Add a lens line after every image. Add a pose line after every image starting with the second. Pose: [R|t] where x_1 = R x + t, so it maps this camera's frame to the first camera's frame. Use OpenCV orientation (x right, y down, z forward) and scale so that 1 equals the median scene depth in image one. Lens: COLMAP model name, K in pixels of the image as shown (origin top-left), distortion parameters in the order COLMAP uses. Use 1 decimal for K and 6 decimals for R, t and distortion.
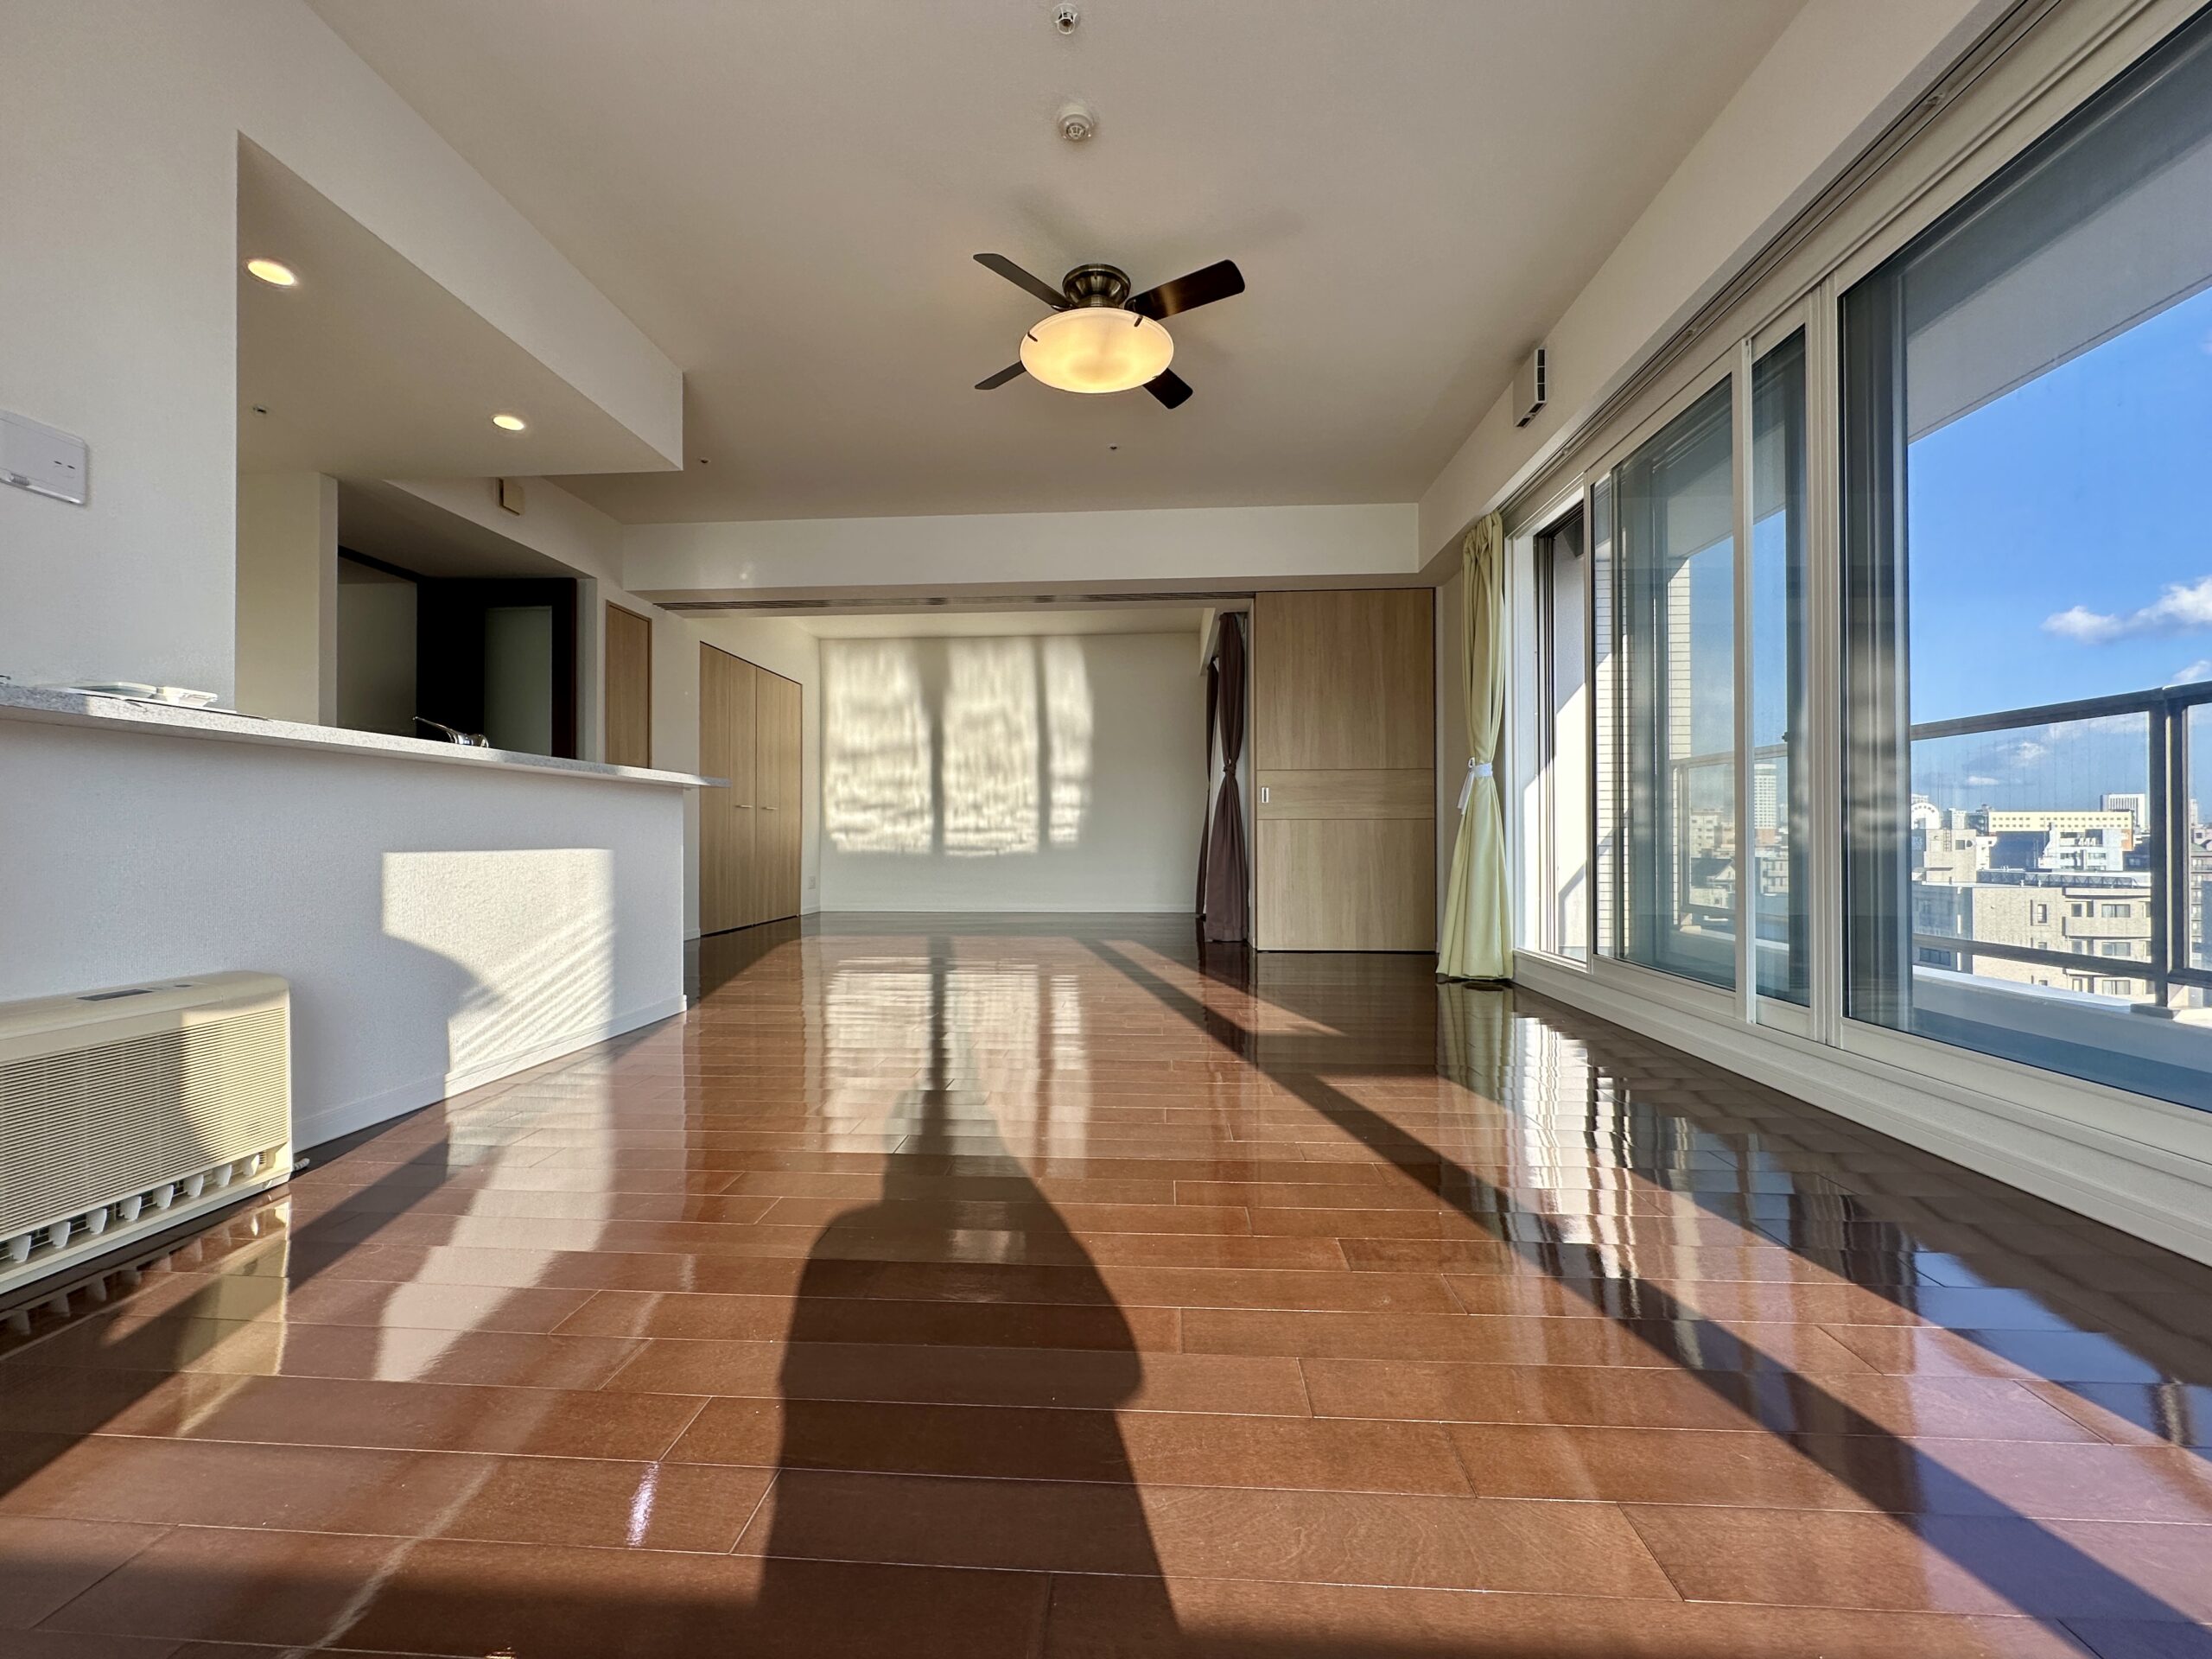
lens RADIAL K [[884.1, 0, 1117.9], [0, 884.1, 829.6], [0, 0, 1]] dist [-0.004555, 0.001114]
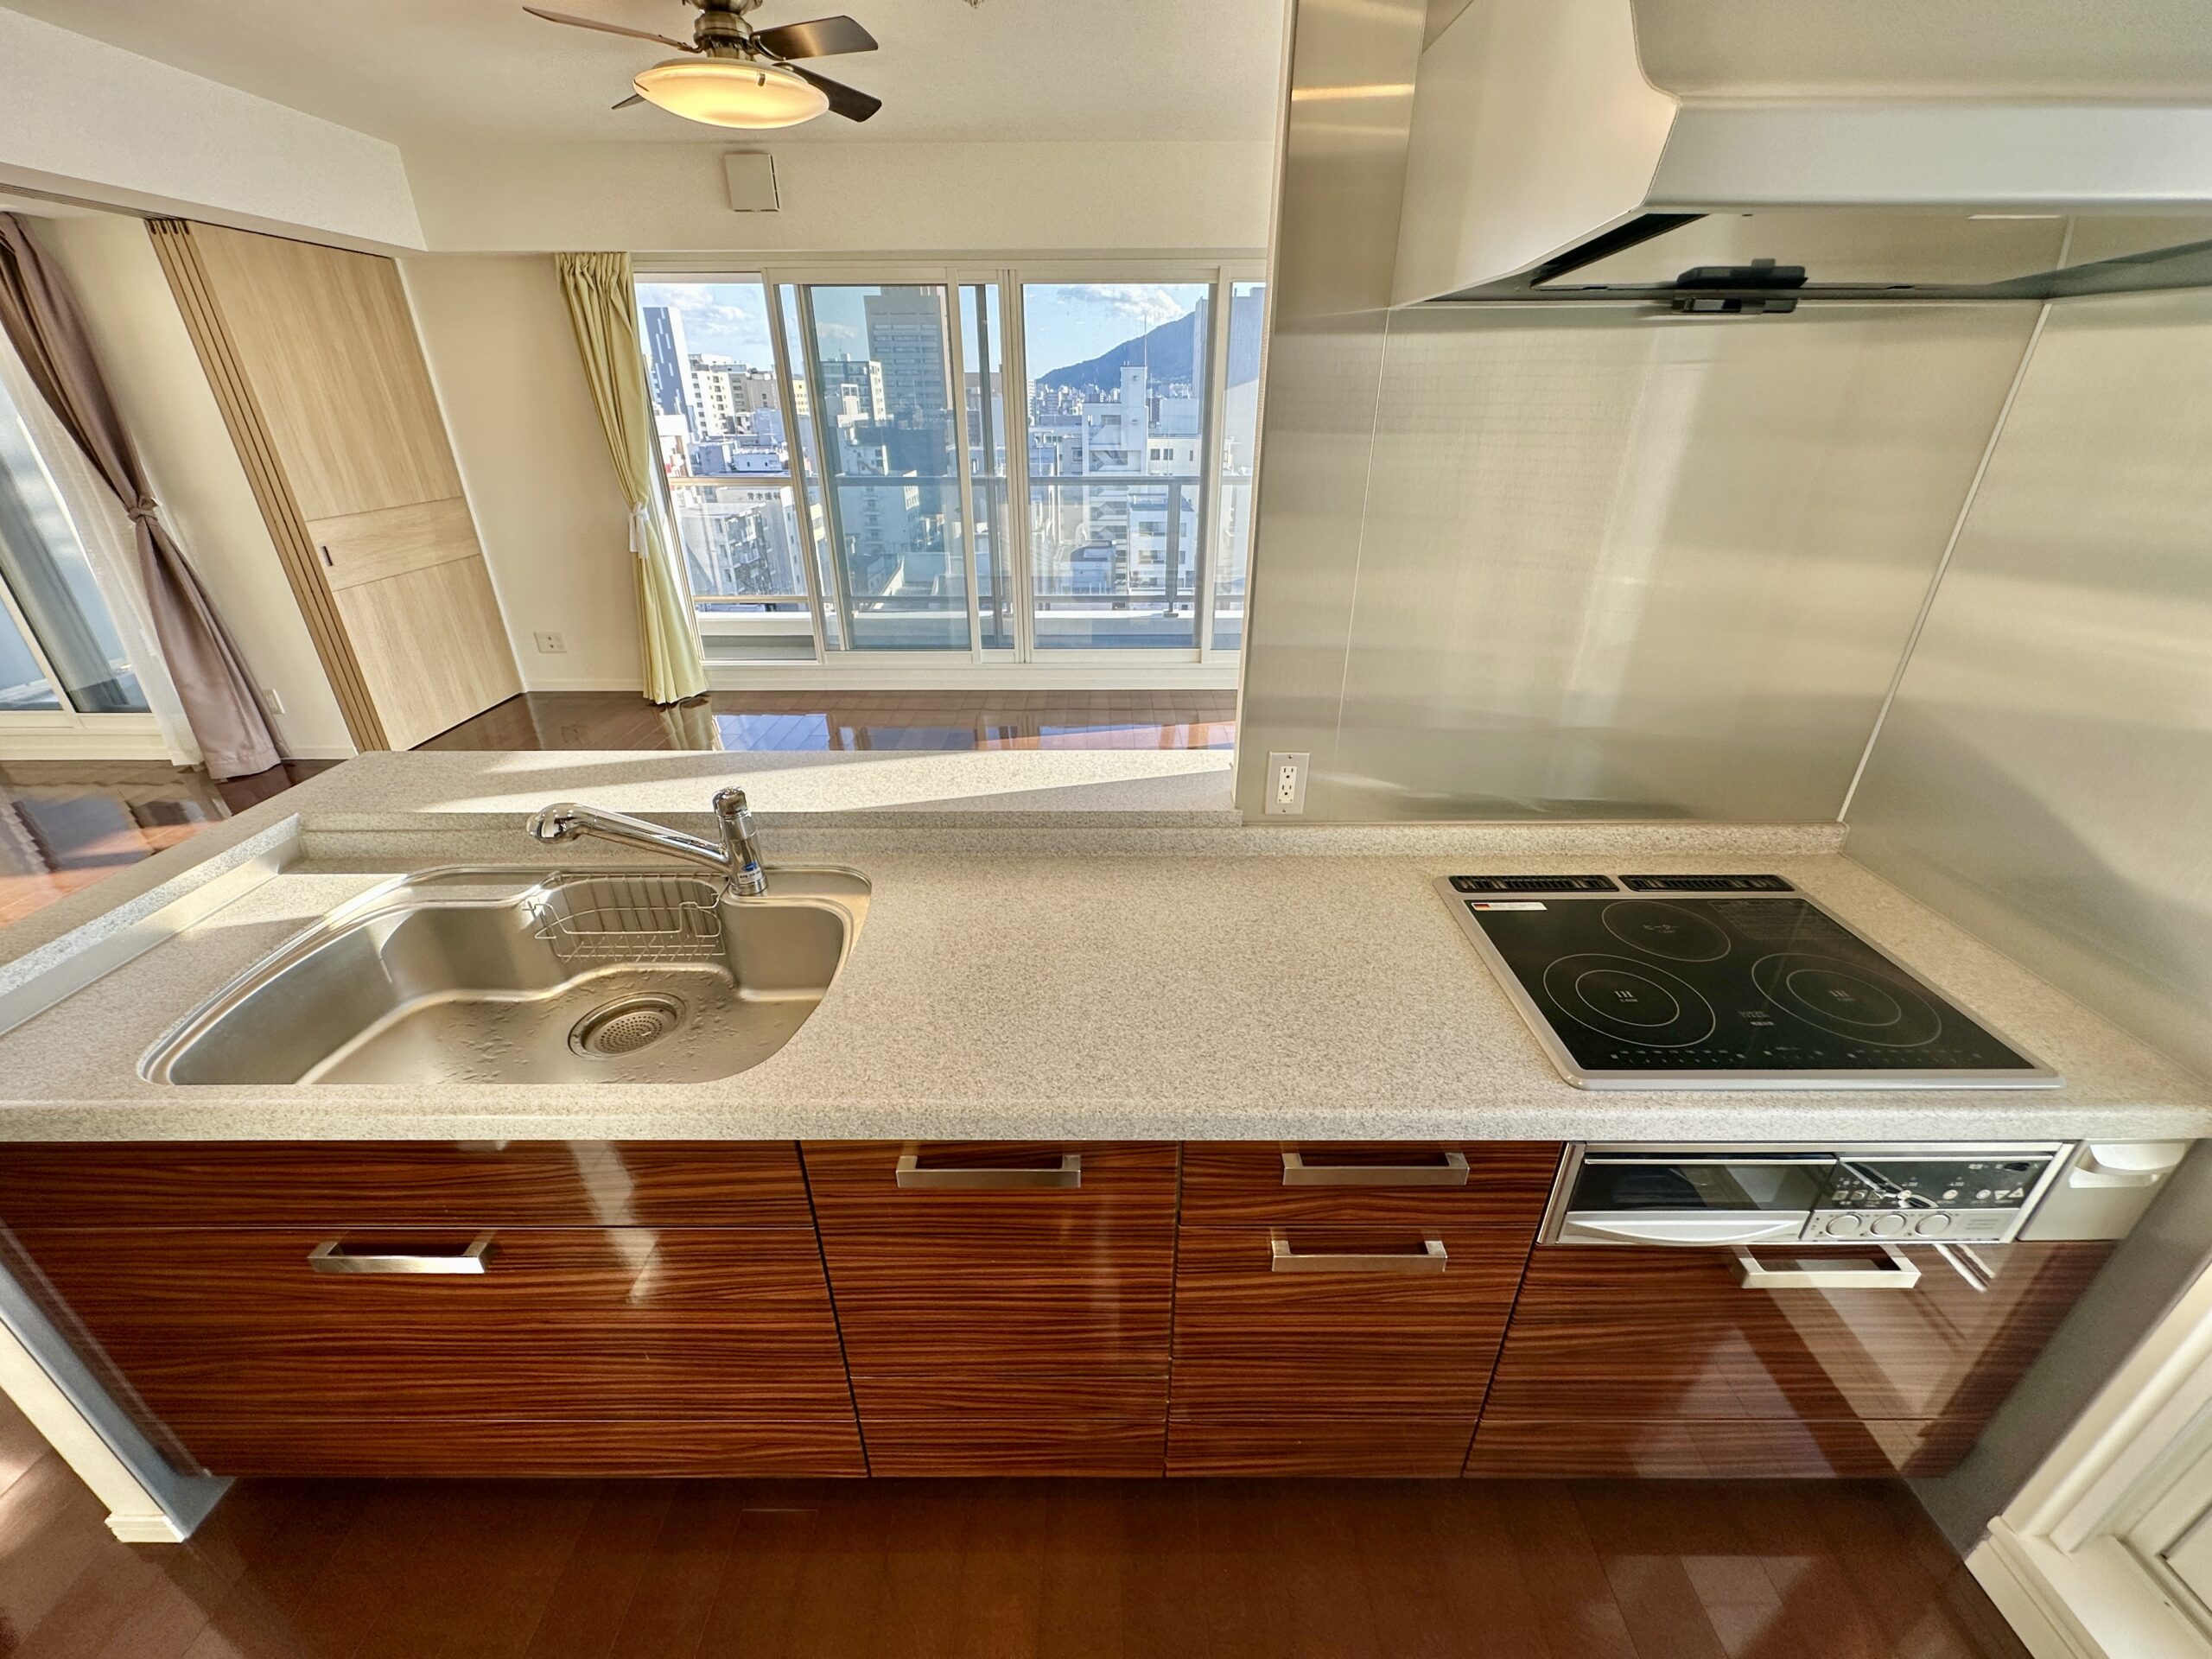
lens RADIAL K [[884.1, 0, 1109.2], [0, 884.1, 827.8], [0, 0, 1]] dist [-0.004555, 0.001114]
pose [[-0.068064, -0.436142, 0.897300, -0.413283], [-0.005127, 0.899527, 0.436836, -0.103149], [-0.997668, 0.025133, -0.063461, 0.255948]]
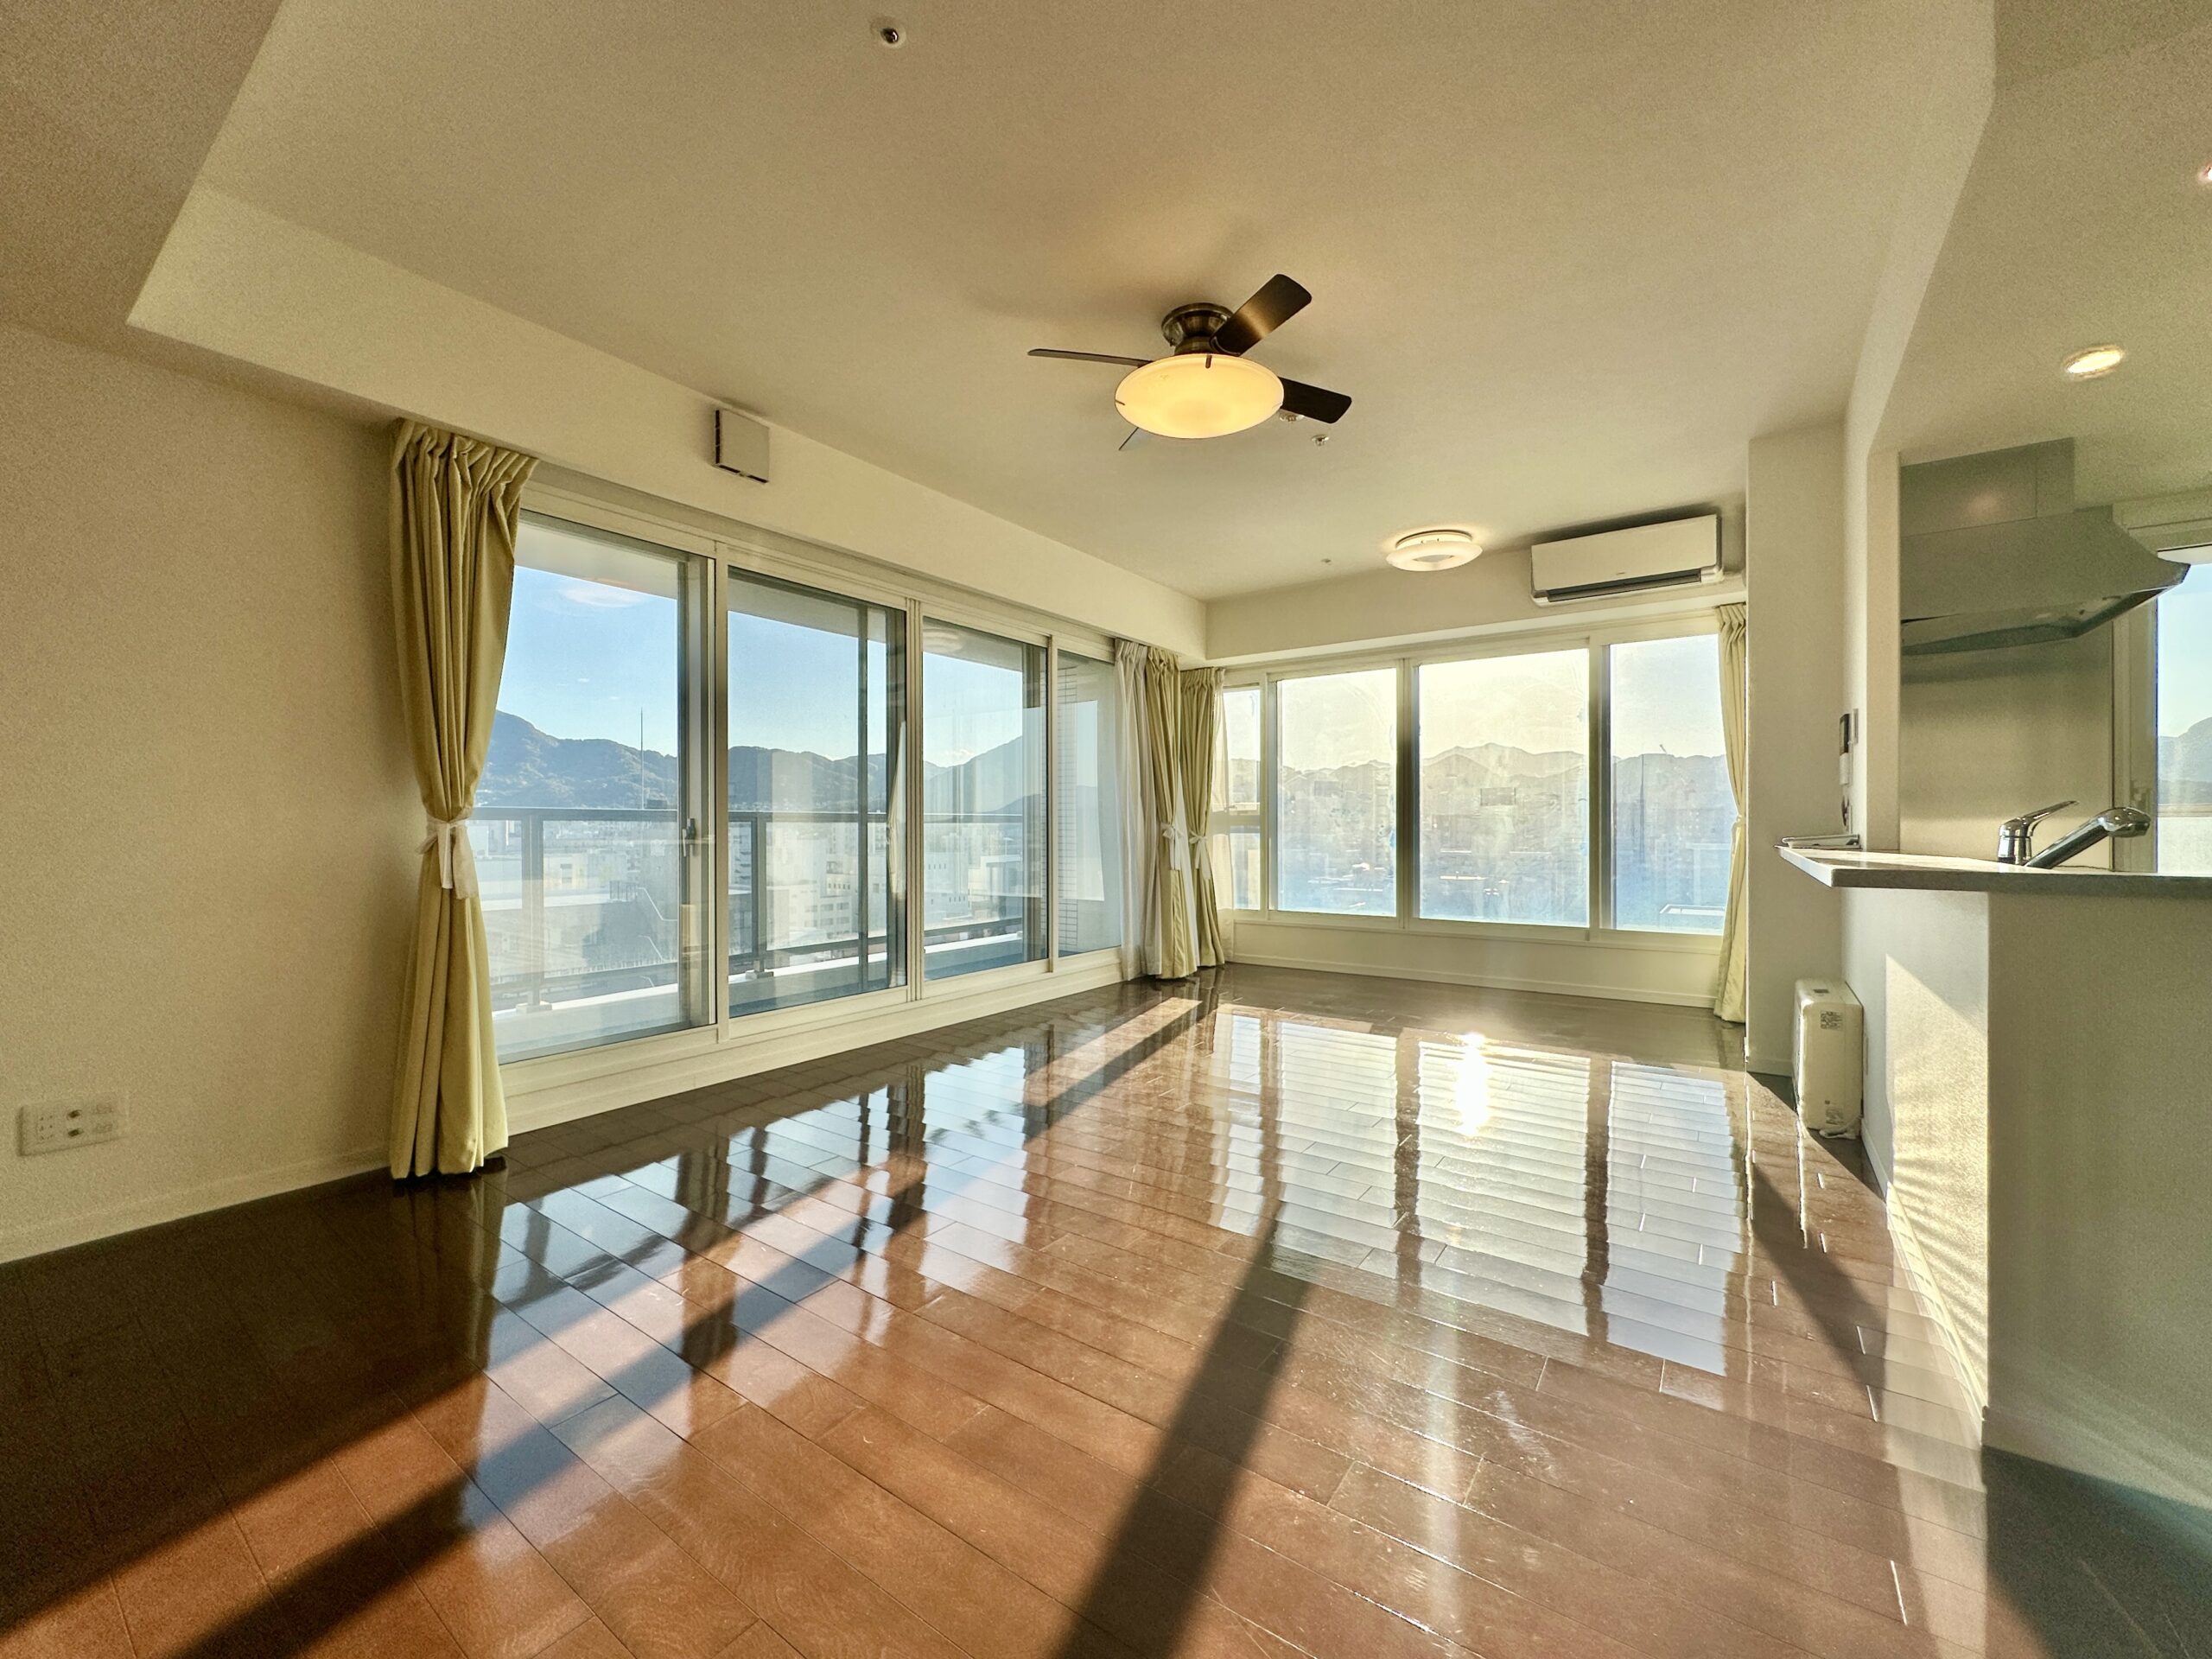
lens RADIAL K [[884.1, 0, 1109.6], [0, 884.1, 833.7], [0, 0, 1]] dist [-0.004555, 0.001114]
pose [[-0.850706, 0.003079, 0.525633, -0.166555], [0.001844, 0.999994, -0.002873, -0.031365], [-0.525639, -0.001475, -0.850707, 0.665911]]
